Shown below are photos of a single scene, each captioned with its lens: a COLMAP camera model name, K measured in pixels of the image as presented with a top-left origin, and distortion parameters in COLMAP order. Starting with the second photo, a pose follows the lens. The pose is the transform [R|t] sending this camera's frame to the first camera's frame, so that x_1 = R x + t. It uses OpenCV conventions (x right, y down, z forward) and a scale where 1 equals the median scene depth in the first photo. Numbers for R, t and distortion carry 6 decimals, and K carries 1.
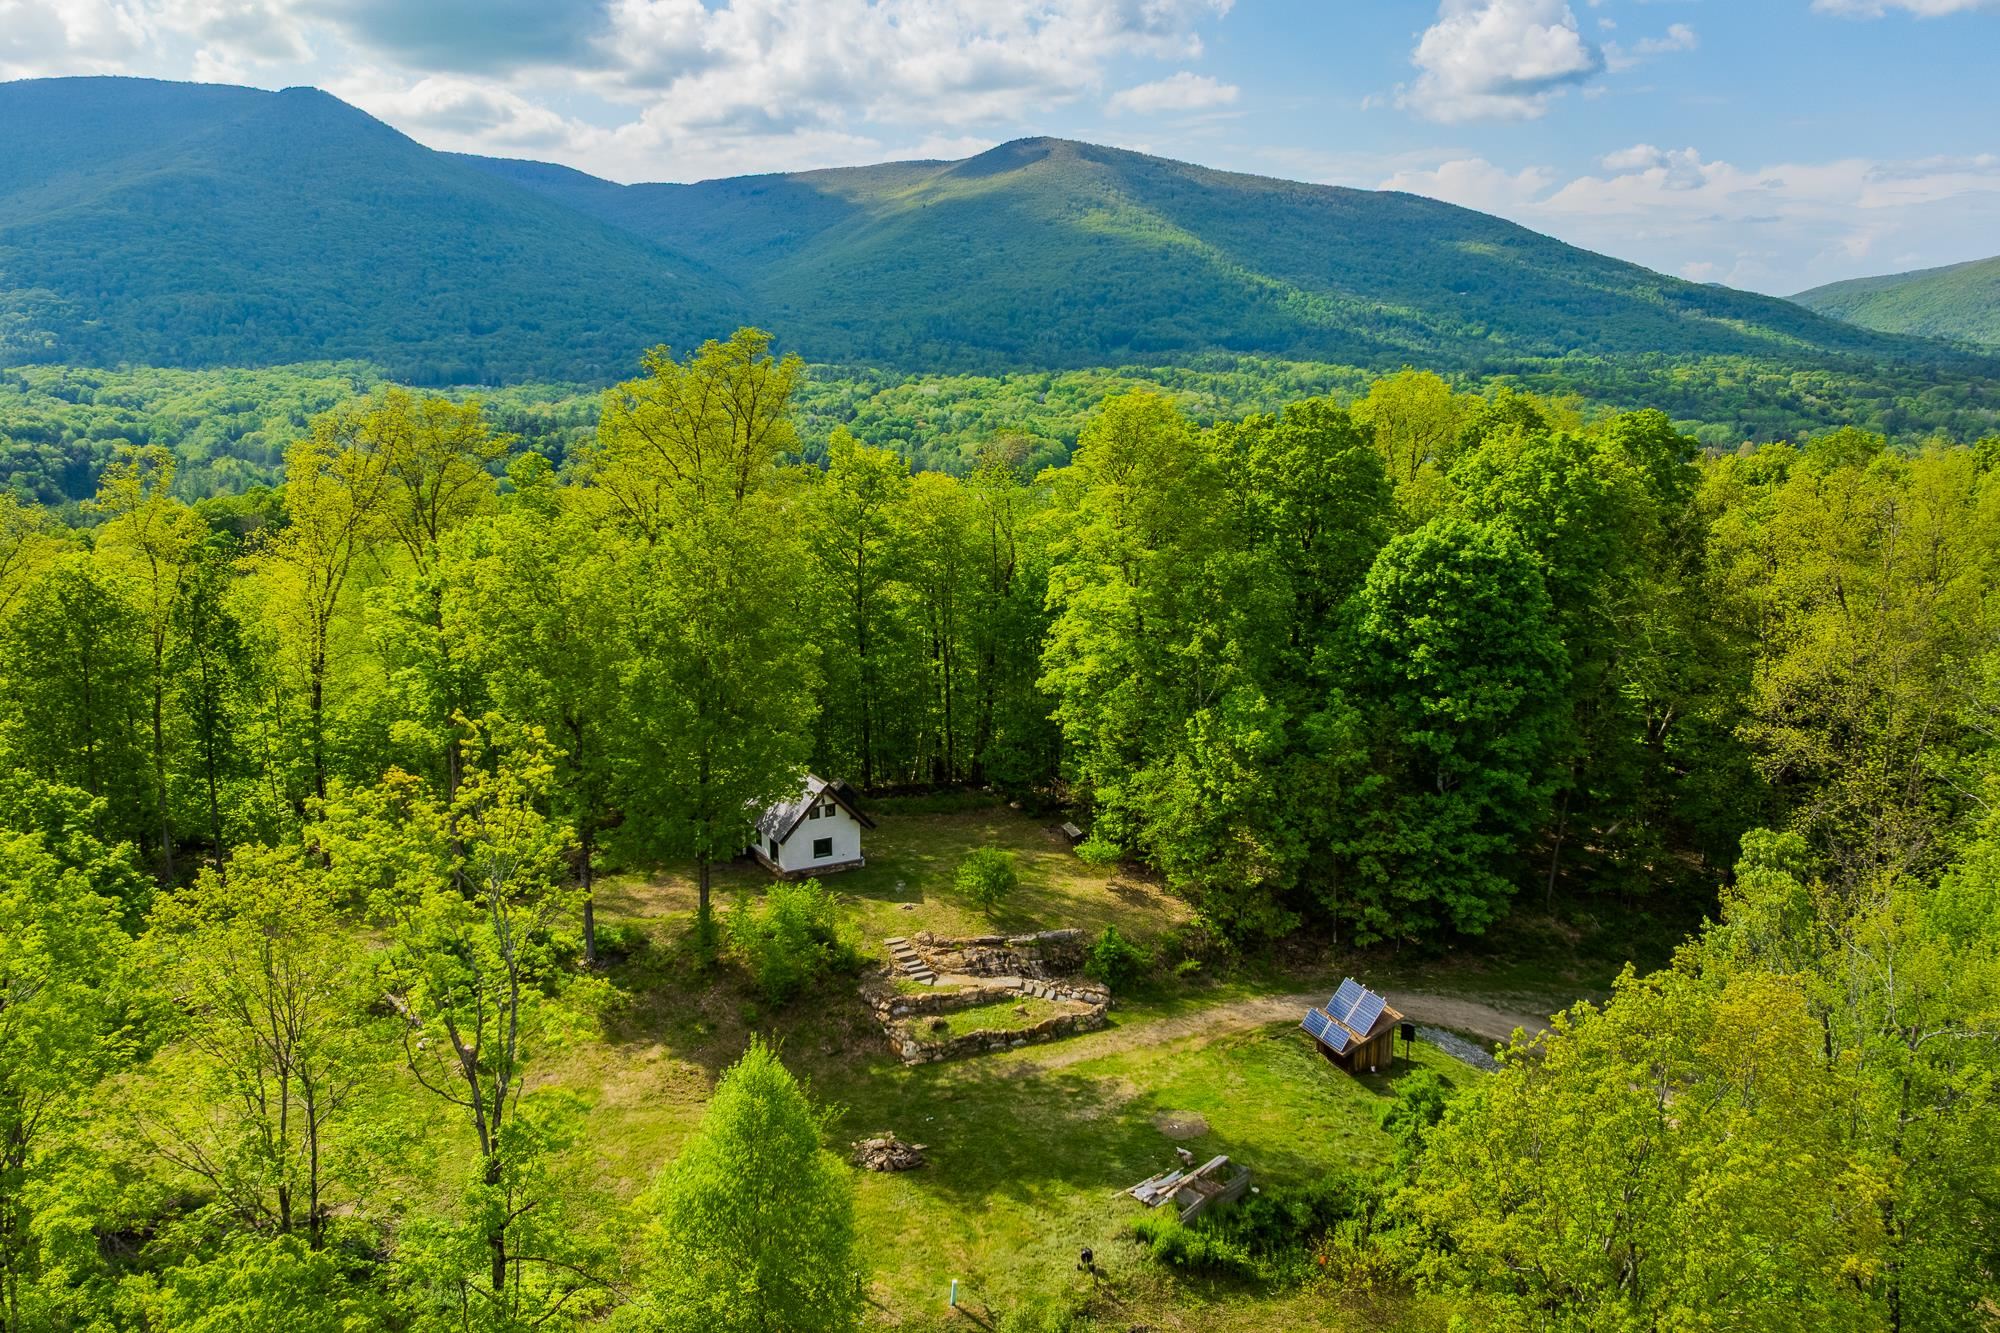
lens RADIAL K [[1660.4, 0, 984.2], [0, 1660.4, 649.6], [0, 0, 1]] dist [-0.004952, -0.012182]
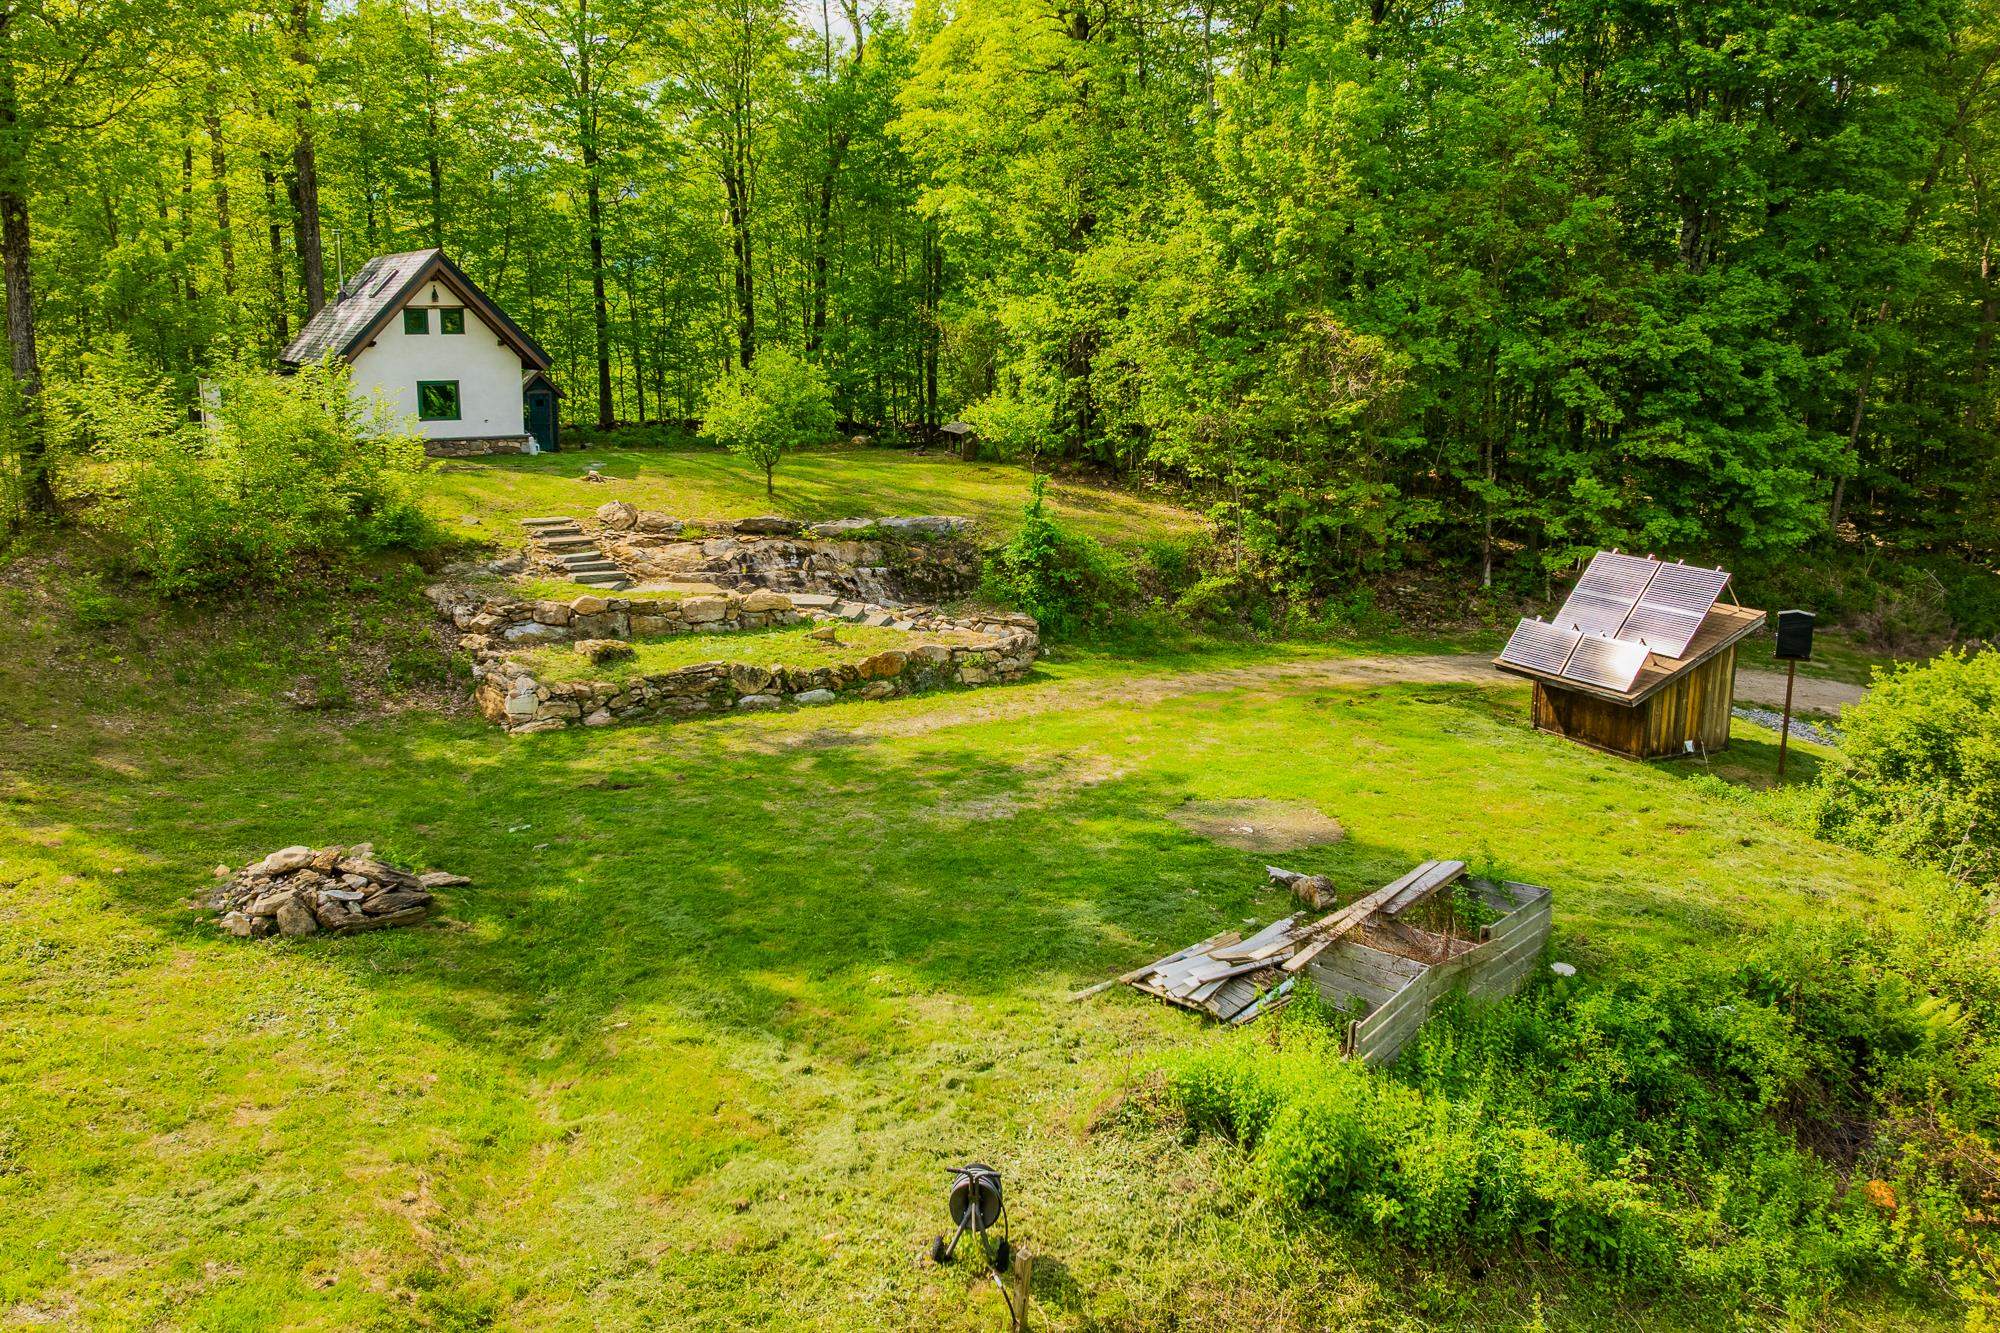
lens RADIAL K [[1660.4, 0, 983.9], [0, 1660.4, 657.0], [0, 0, 1]] dist [-0.004952, -0.012182]
pose [[0.998431, -0.008225, 0.055387, 0.037693], [0.007705, 0.999924, 0.009594, 0.214526], [-0.055462, -0.009152, 0.998419, 0.574833]]
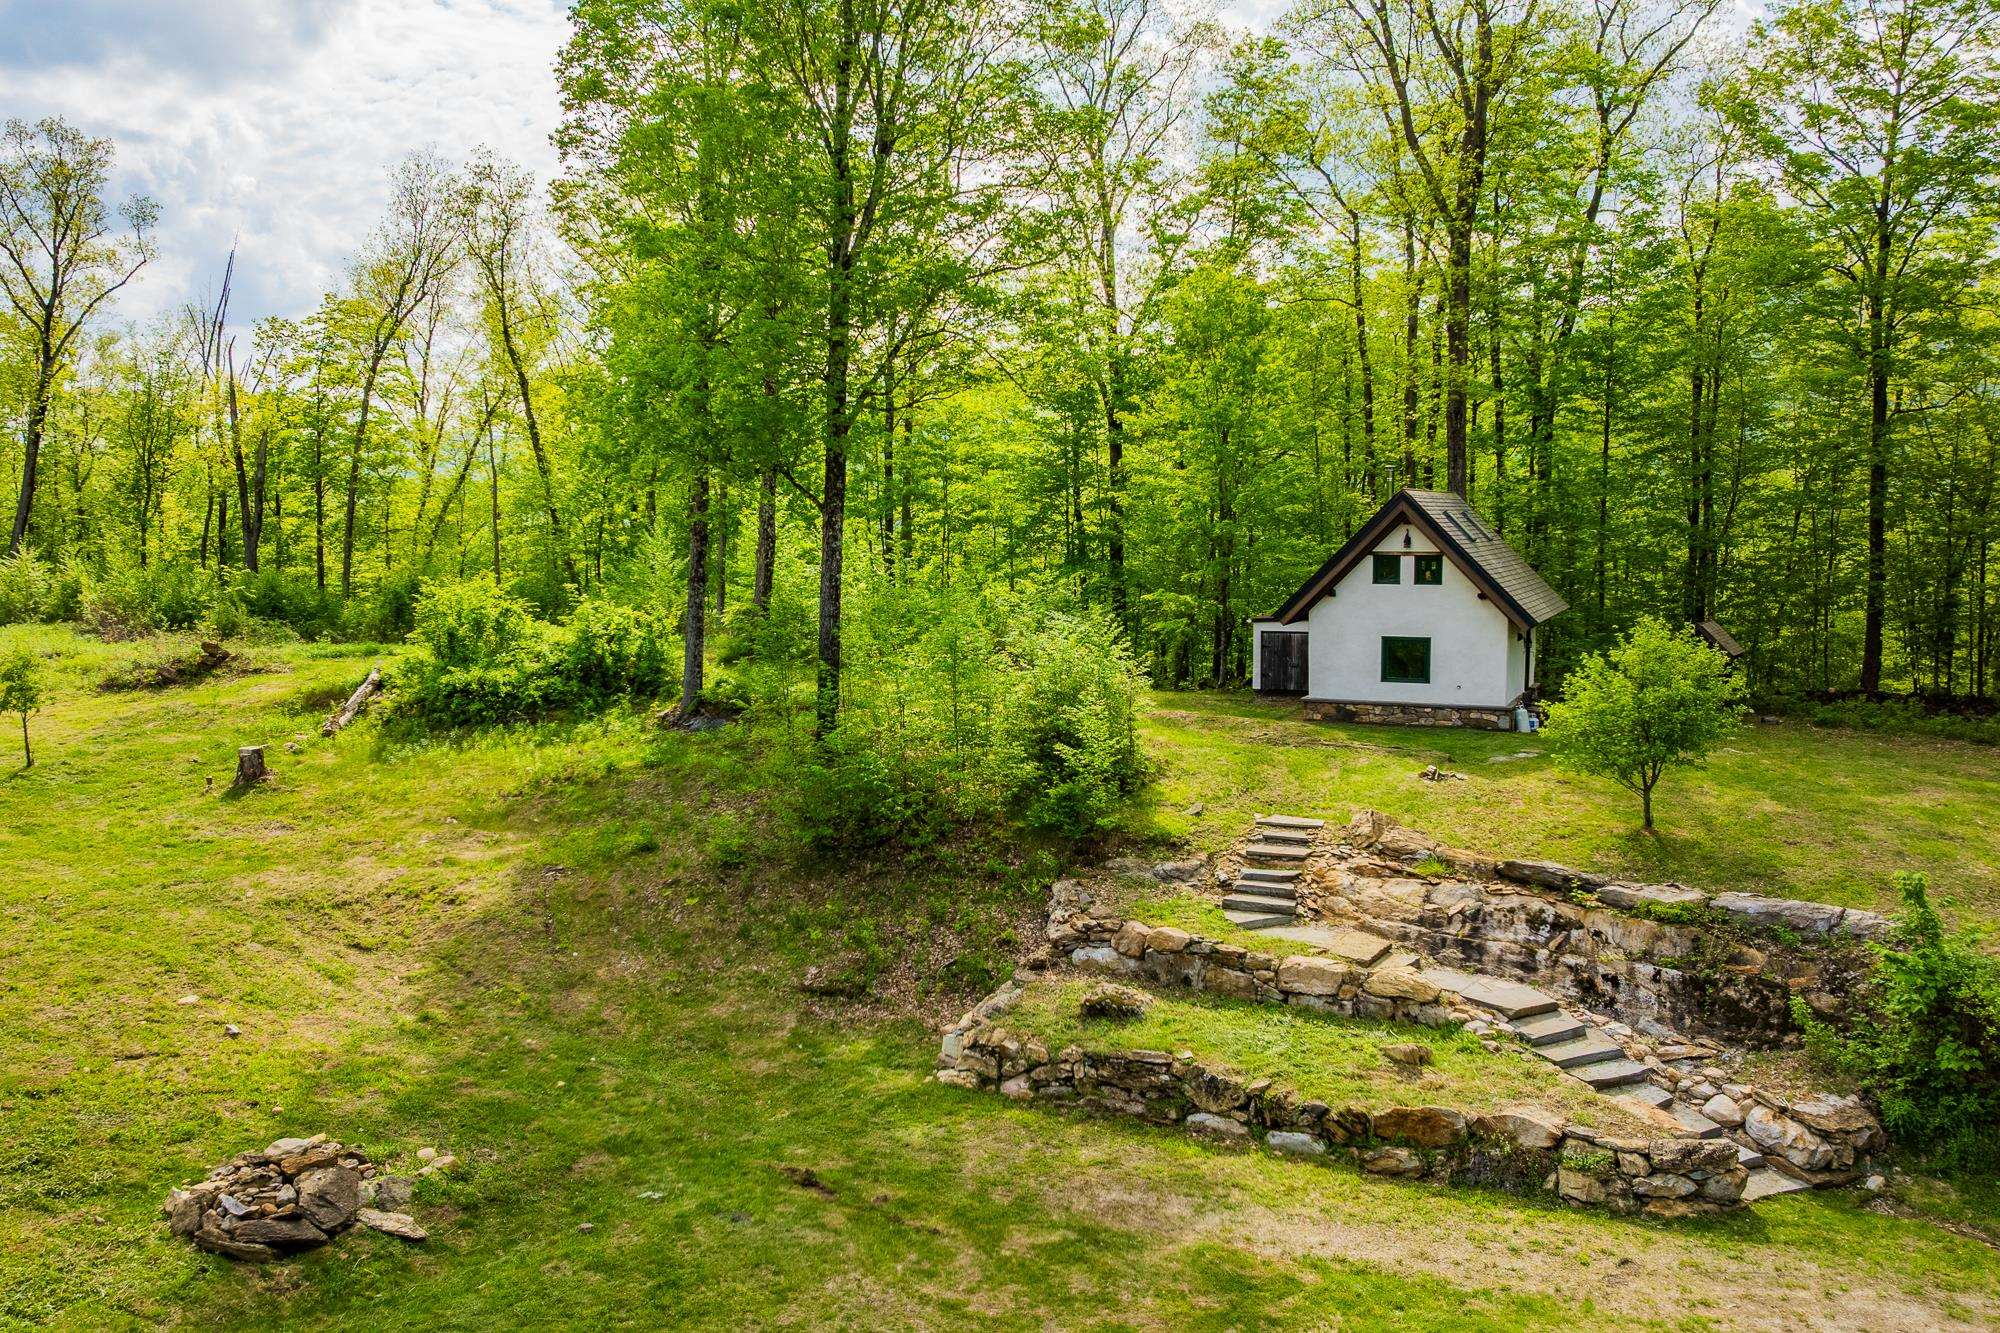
lens RADIAL K [[1660.4, 0, 984.8], [0, 1660.4, 665.7], [0, 0, 1]] dist [-0.004952, -0.012182]
pose [[0.594536, 0.071892, -0.800848, 0.196094], [-0.154150, 0.987711, -0.025772, 0.166719], [0.789154, 0.138773, 0.598312, 0.752053]]
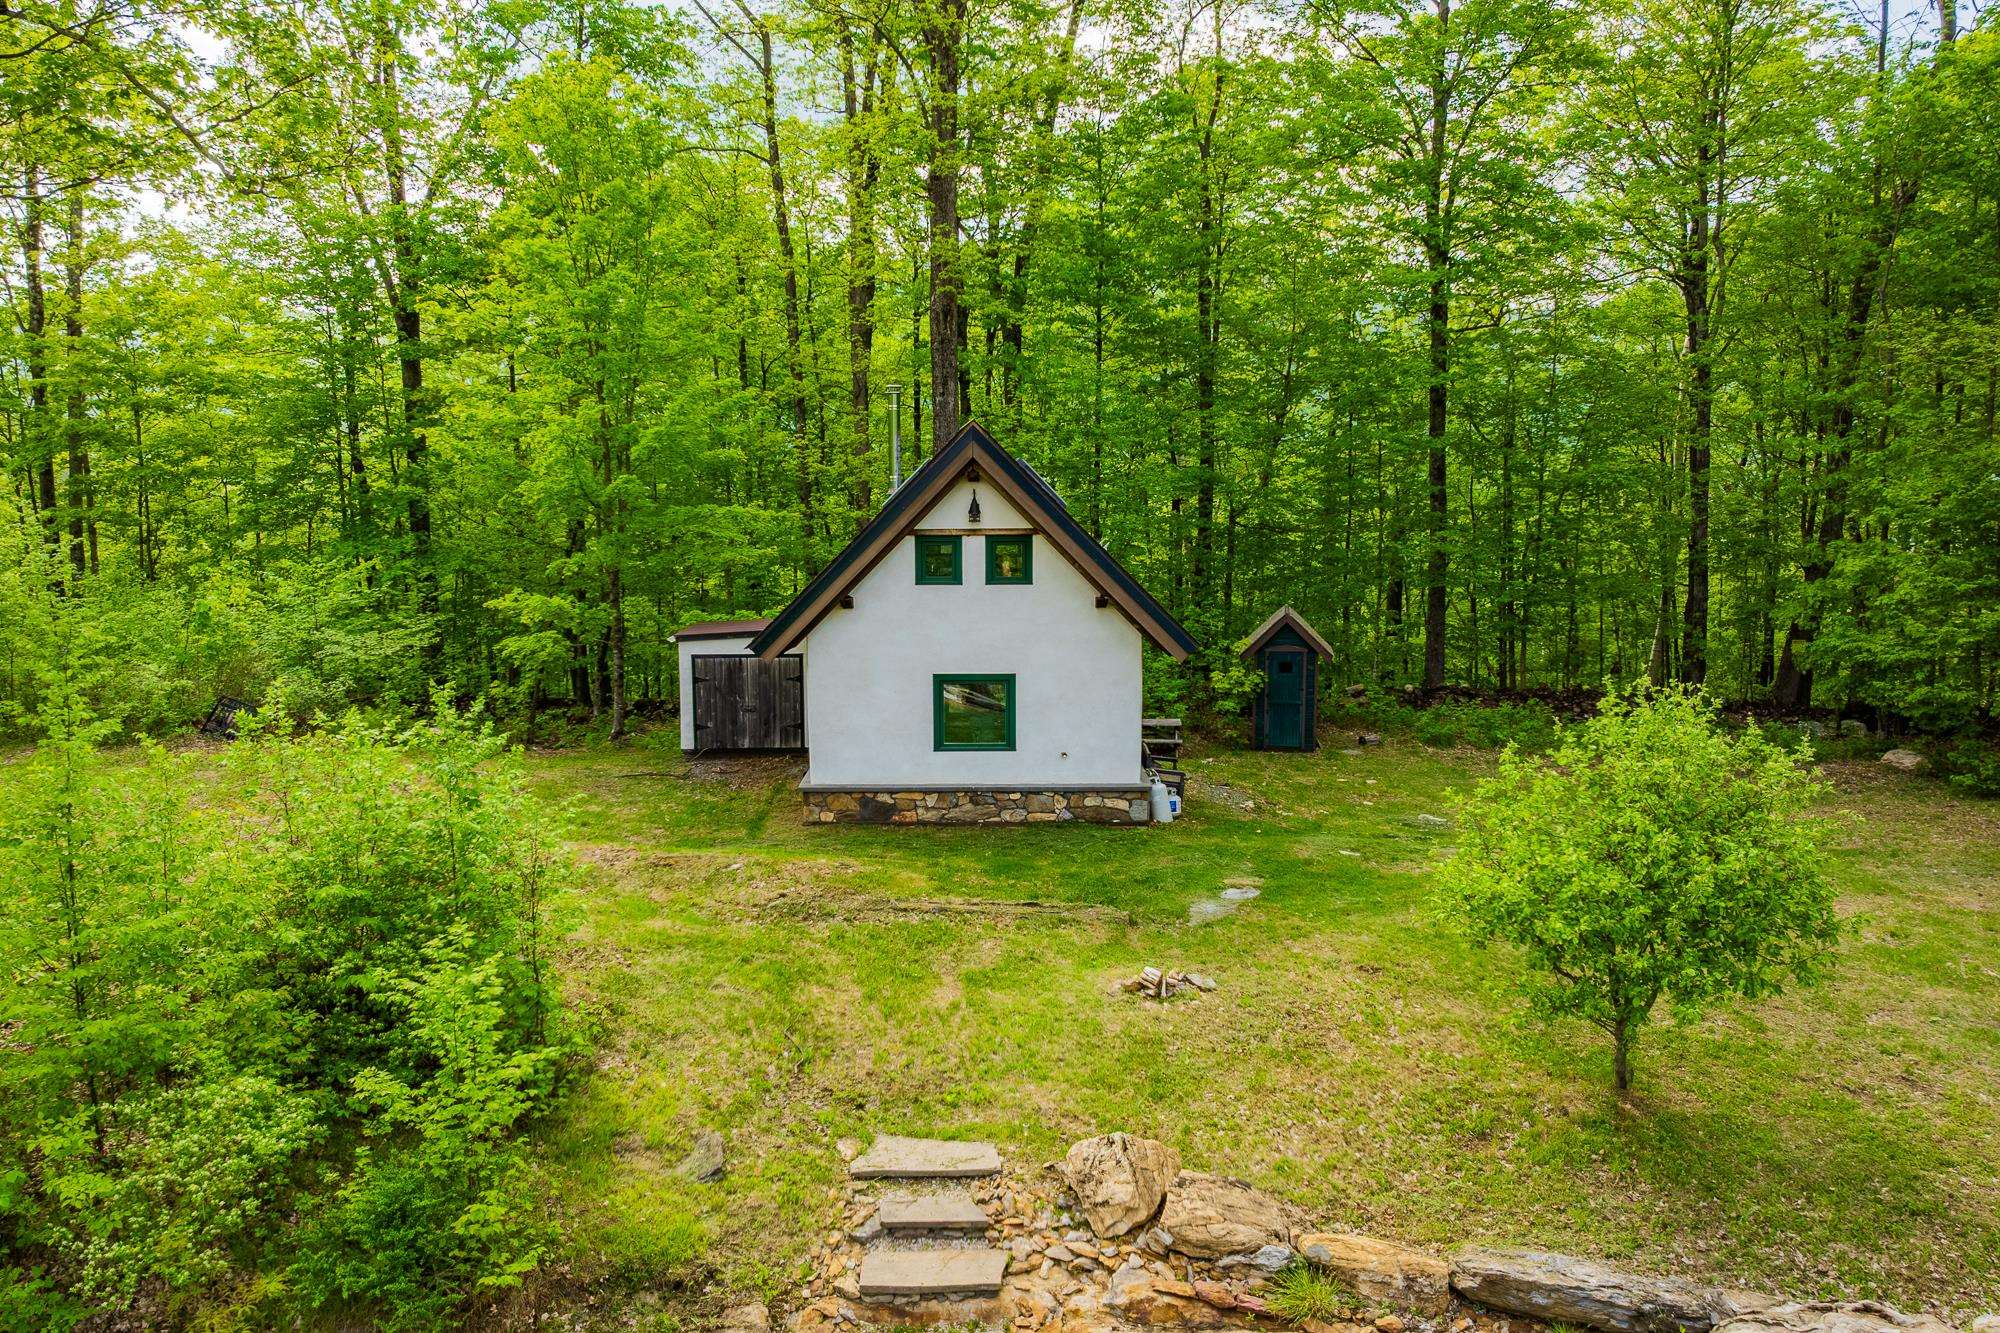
lens RADIAL K [[1660.4, 0, 978.5], [0, 1660.4, 666.9], [0, 0, 1]] dist [-0.004952, -0.012182]
pose [[0.869175, 0.058624, -0.491018, 0.026093], [-0.092187, 0.994751, -0.044418, 0.139180], [0.485836, 0.083872, 0.870016, 0.886672]]
